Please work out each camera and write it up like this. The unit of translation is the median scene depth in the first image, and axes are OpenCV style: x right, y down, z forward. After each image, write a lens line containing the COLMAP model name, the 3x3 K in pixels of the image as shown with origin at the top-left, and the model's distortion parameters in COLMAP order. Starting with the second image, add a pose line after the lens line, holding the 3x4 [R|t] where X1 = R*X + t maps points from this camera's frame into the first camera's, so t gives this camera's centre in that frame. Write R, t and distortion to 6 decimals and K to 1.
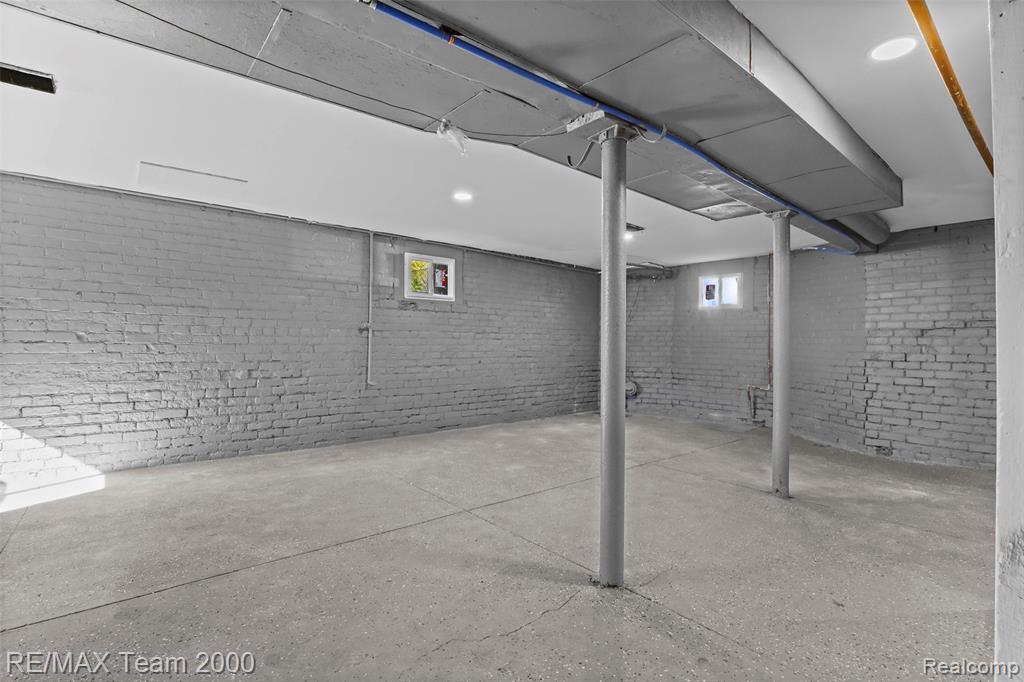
lens RADIAL K [[478.8, 0, 512.0], [0, 478.8, 341.0], [0, 0, 1]] dist [-0.029986, 0.001341]
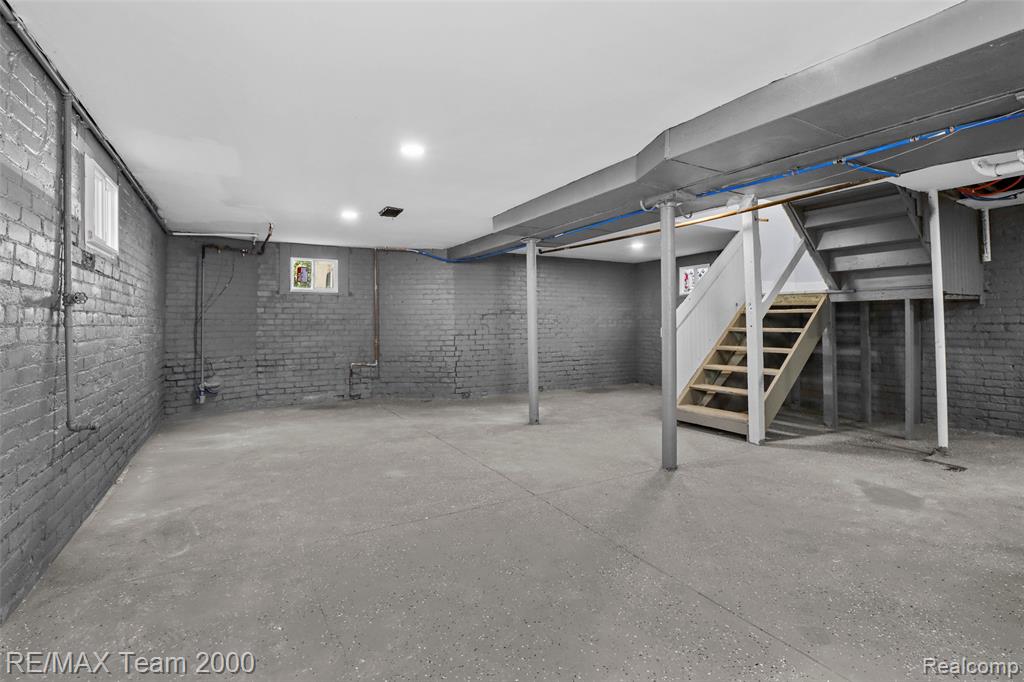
lens RADIAL K [[493.0, 0, 512.1], [0, 493.0, 320.9], [0, 0, 1]] dist [-0.034299, -0.000324]
pose [[0.187787, -0.008225, 0.982175, -0.679623], [0.010003, 0.999929, 0.006461, -0.011448], [-0.982159, 0.008612, 0.187856, 0.518113]]
